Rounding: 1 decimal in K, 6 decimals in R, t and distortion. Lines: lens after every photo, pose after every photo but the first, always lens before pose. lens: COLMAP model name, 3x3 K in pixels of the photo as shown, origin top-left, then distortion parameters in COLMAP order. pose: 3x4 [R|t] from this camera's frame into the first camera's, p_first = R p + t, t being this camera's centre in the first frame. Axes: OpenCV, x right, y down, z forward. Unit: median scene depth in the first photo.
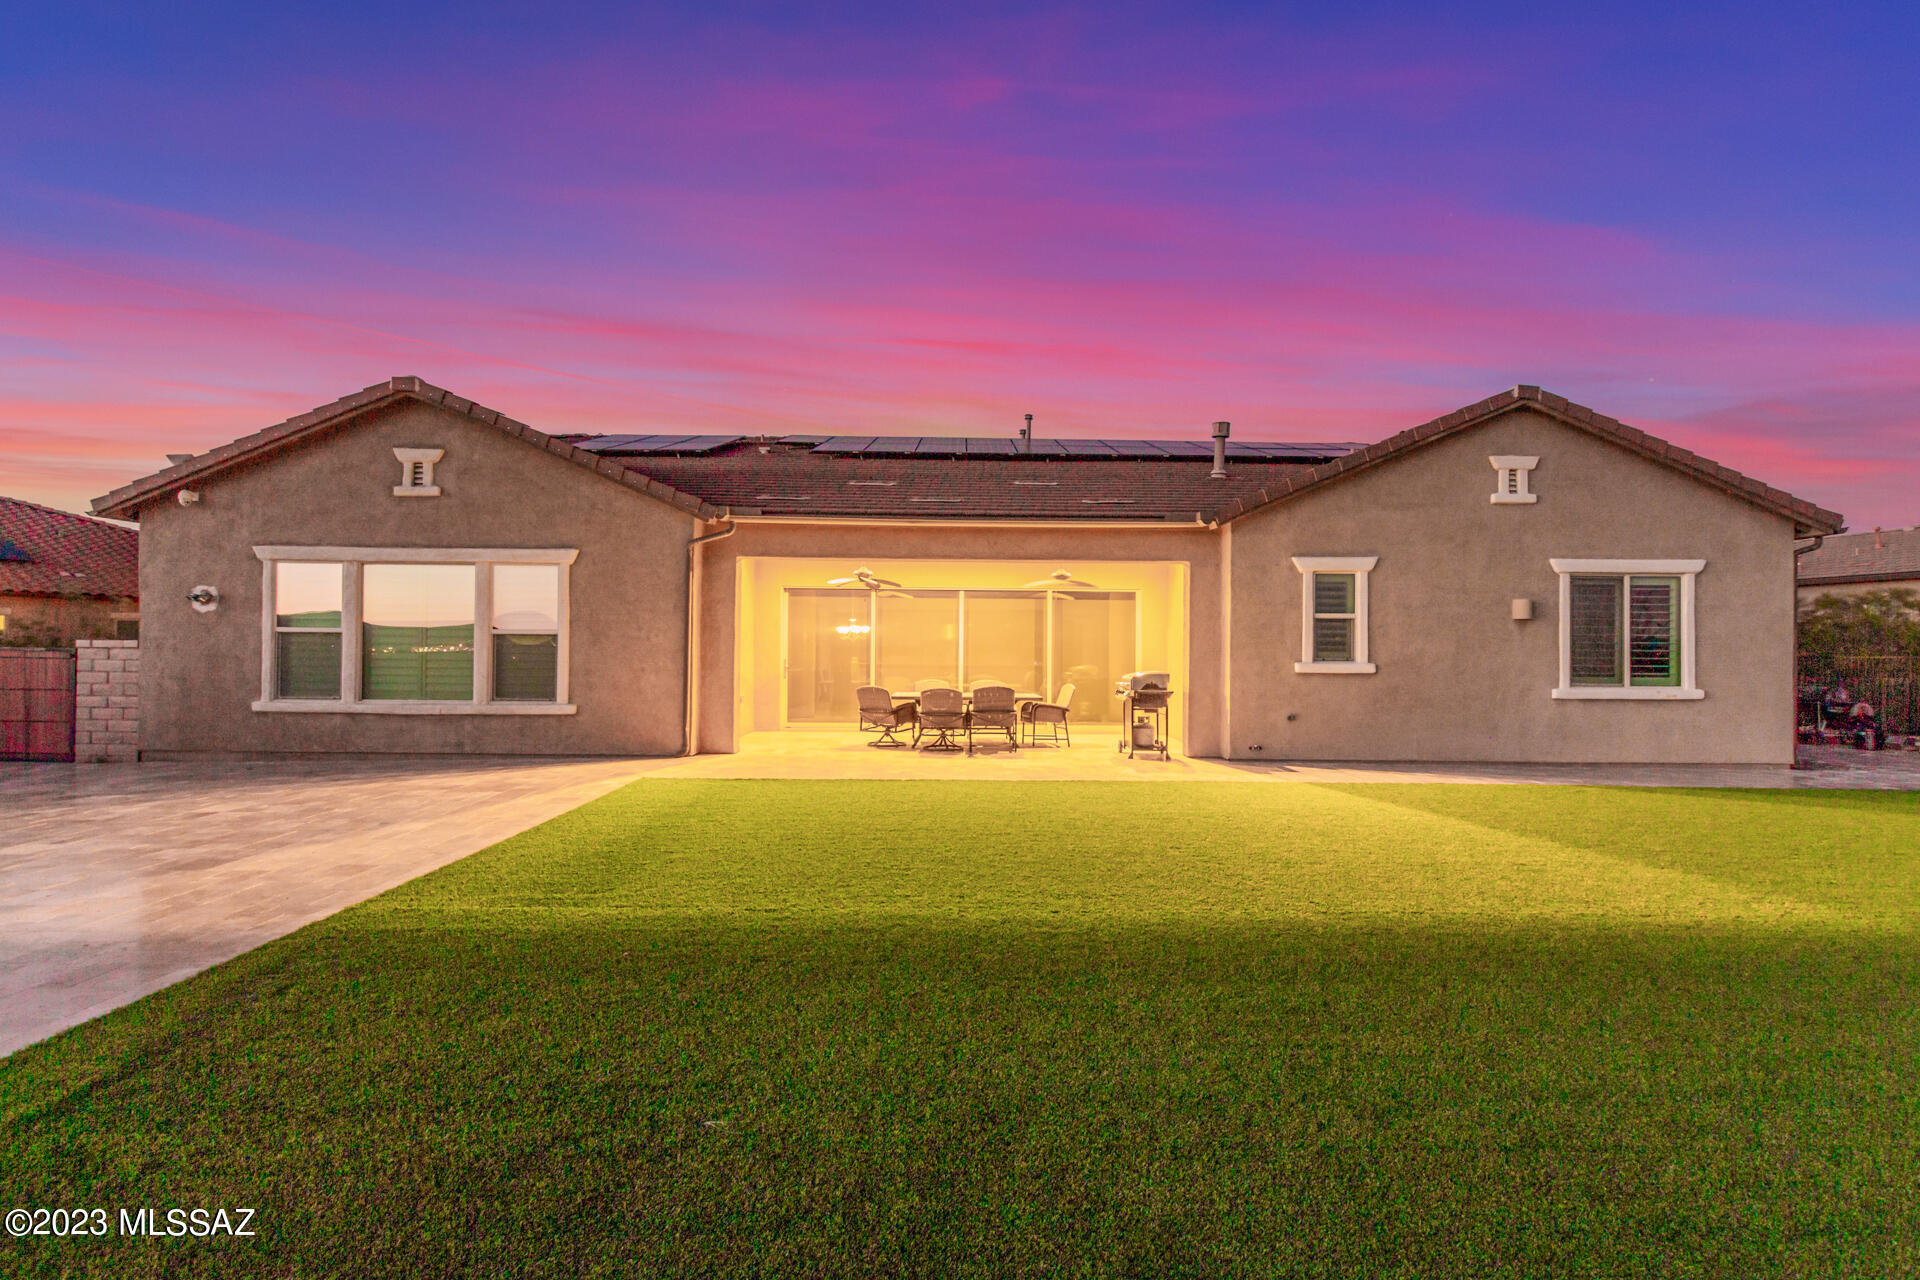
lens RADIAL K [[893.3, 0, 960.0], [0, 893.3, 640.0], [0, 0, 1]] dist [-0.001651, 0.000153]
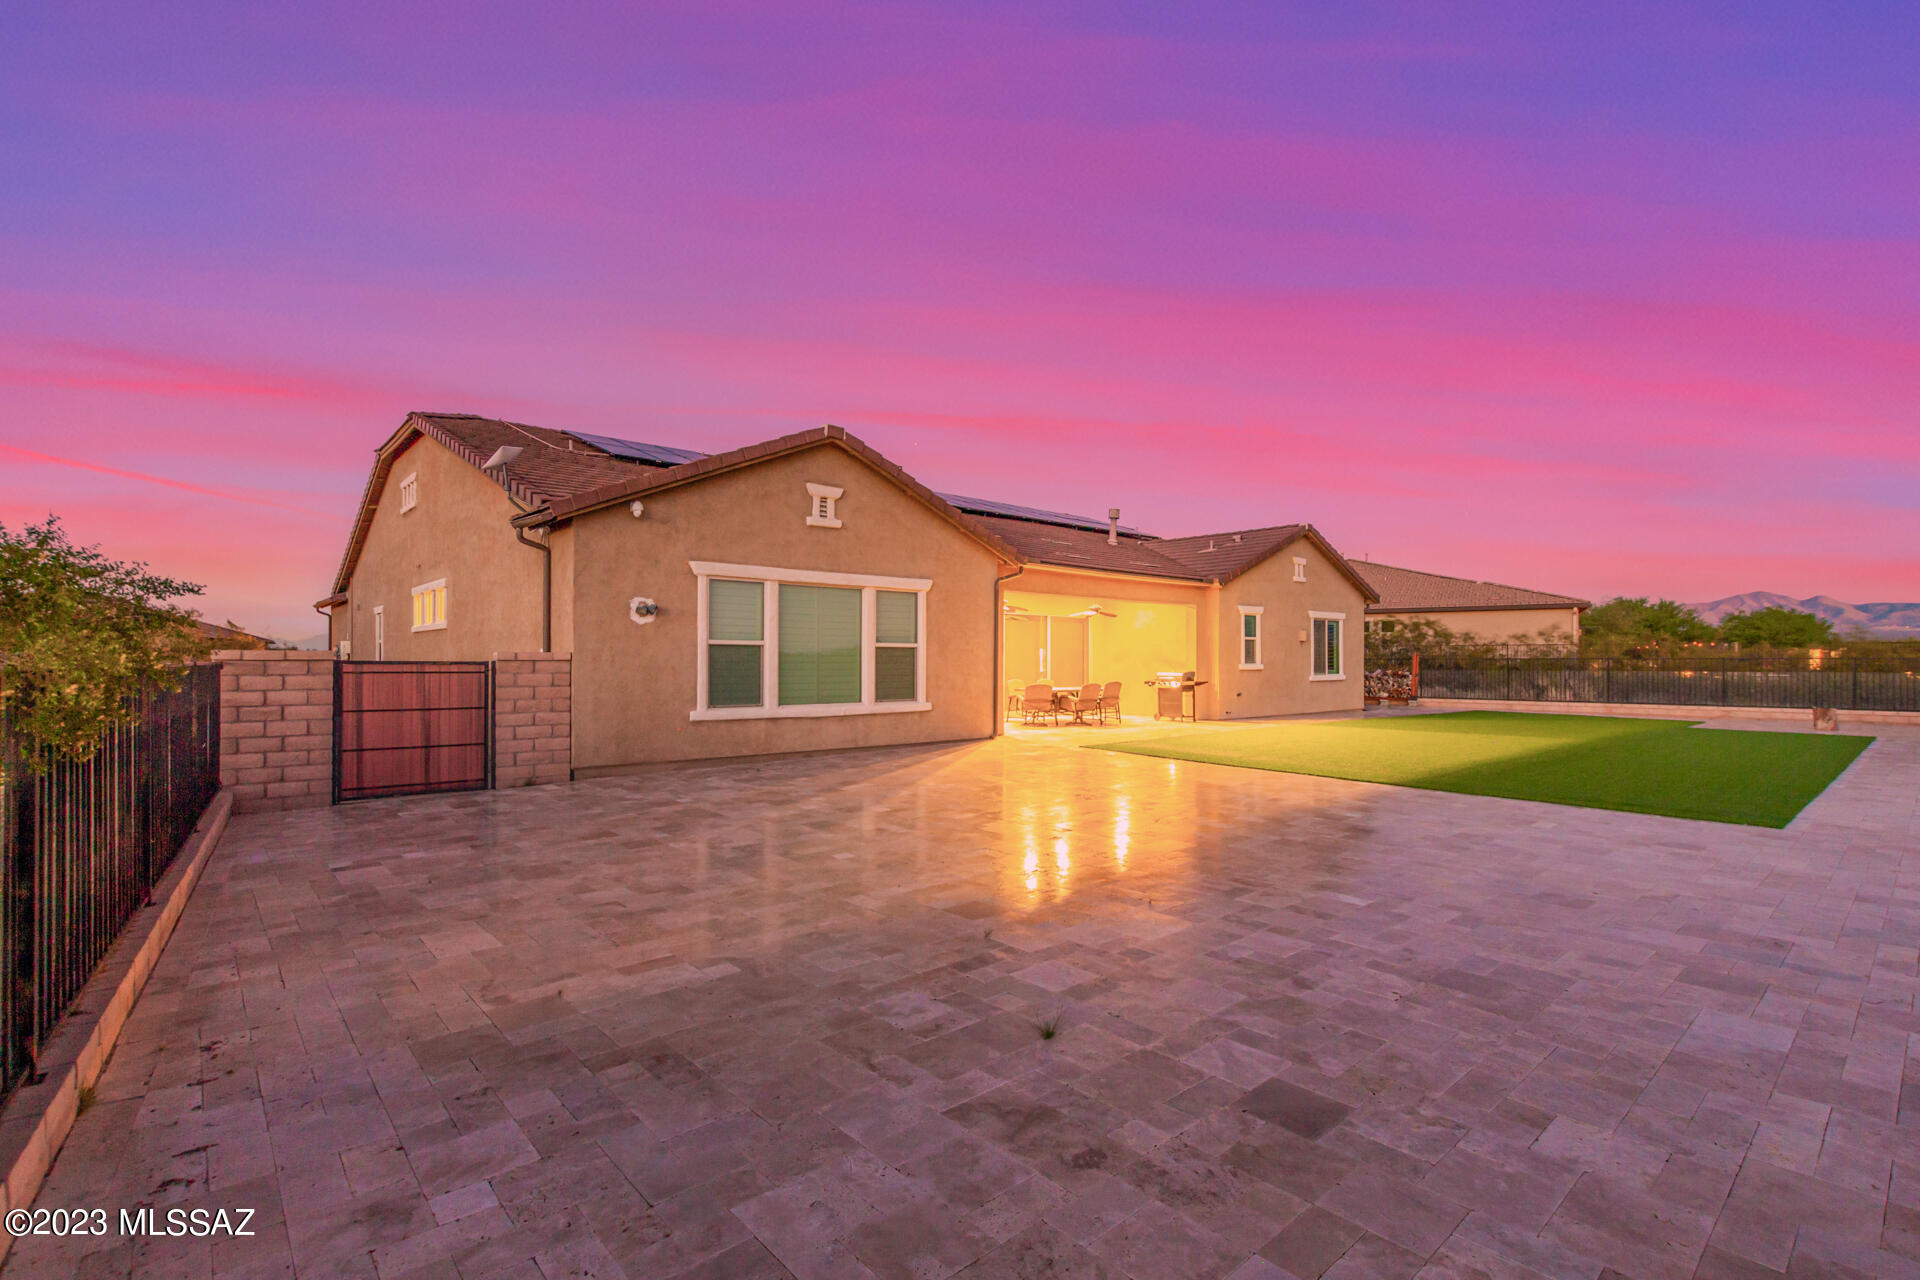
lens RADIAL K [[893.3, 0, 960.0], [0, 893.3, 640.0], [0, 0, 1]] dist [-0.001651, 0.000153]
pose [[0.751395, 0.008491, 0.659798, -1.233840], [-0.007949, 0.999961, -0.003816, -0.012218], [-0.659805, -0.002377, 0.751433, 0.017897]]
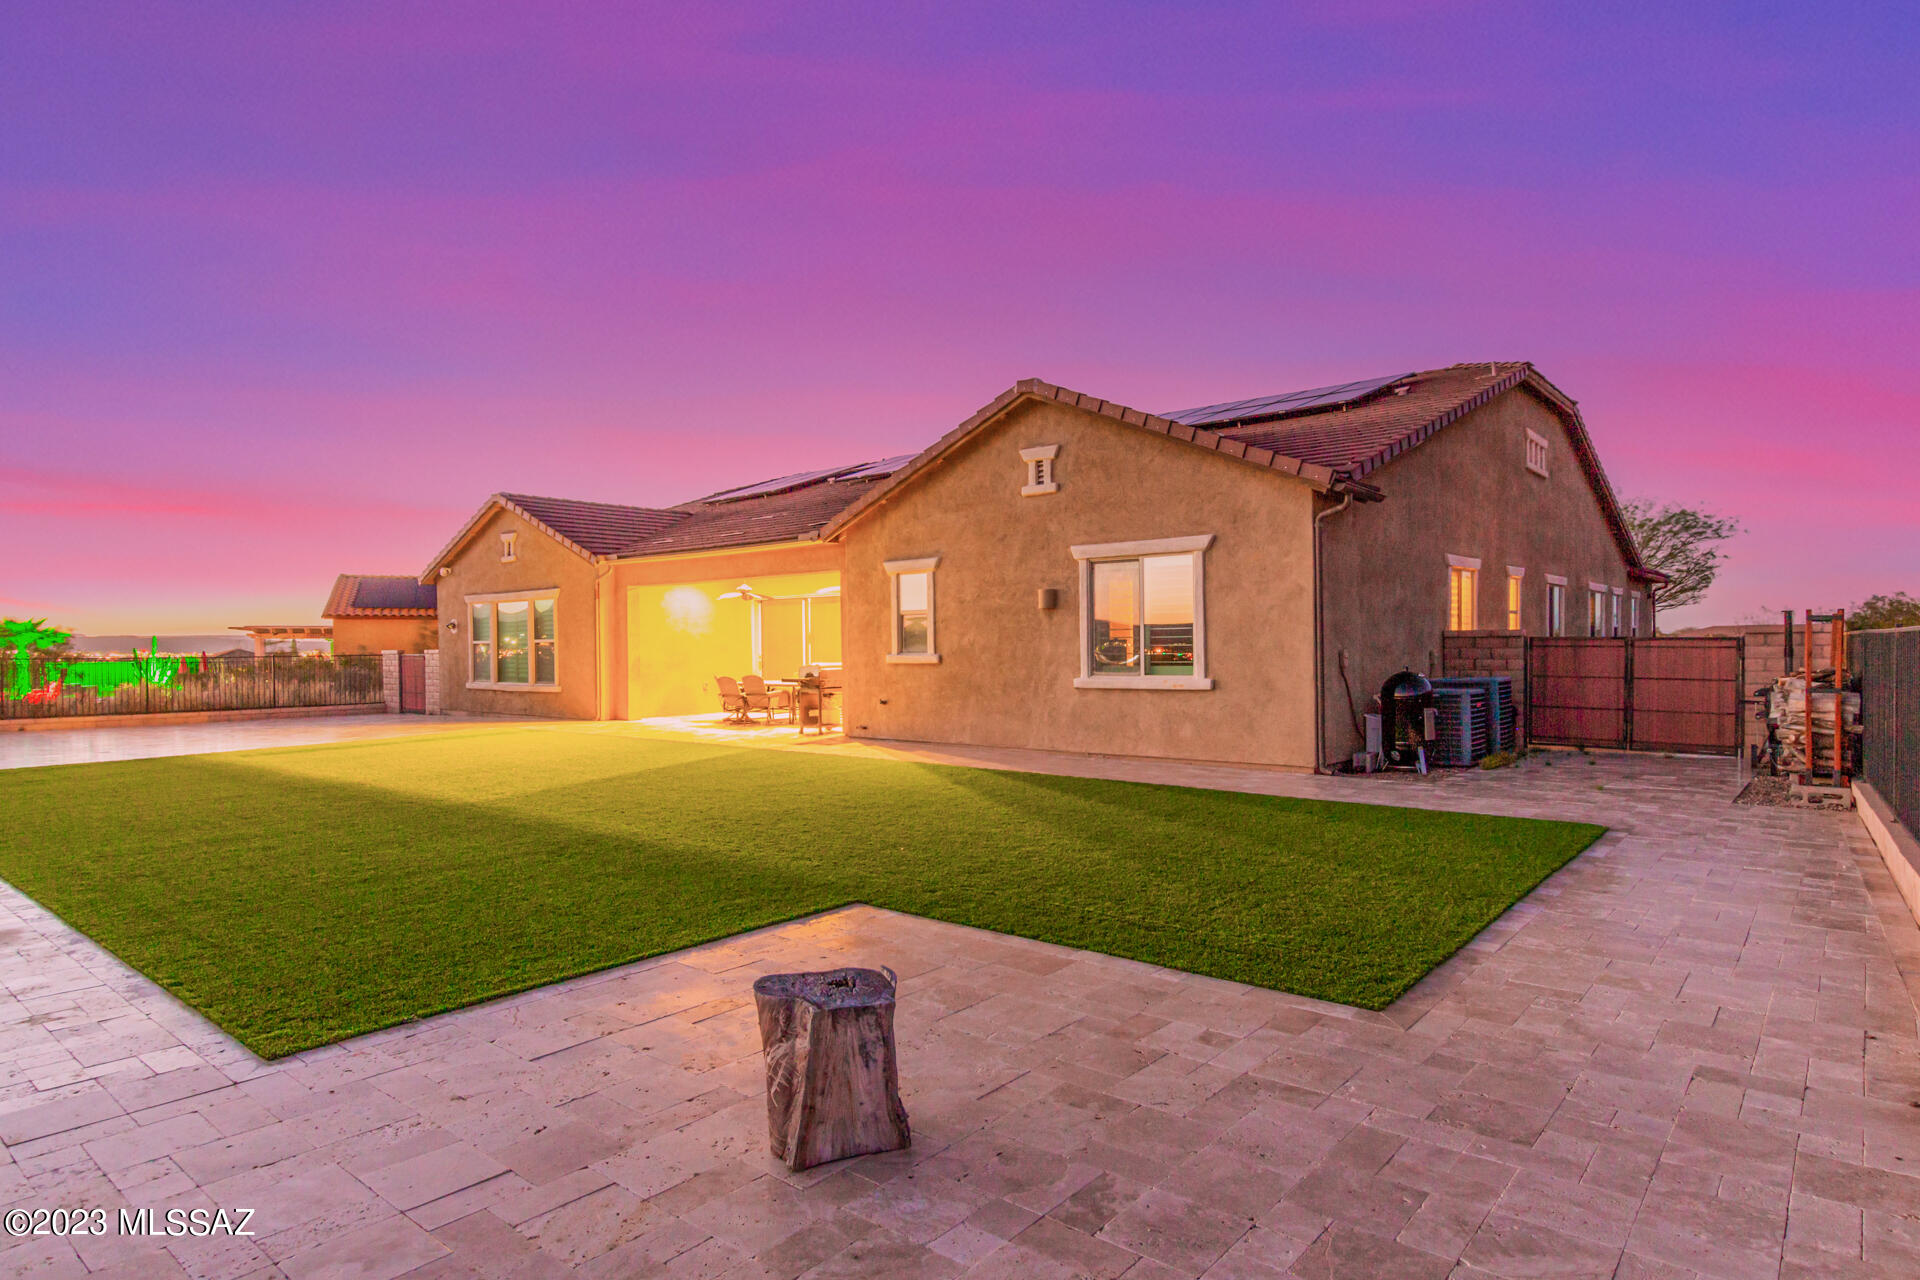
lens RADIAL K [[1085.1, 0, 960.0], [0, 1085.1, 640.0], [0, 0, 1]] dist [-0.075688, 0.000054]
pose [[0.764719, -0.020480, -0.644038, 1.337553], [0.026775, 0.999641, 0.000004, 0.009612], [0.643807, -0.017247, 0.764993, 0.001021]]
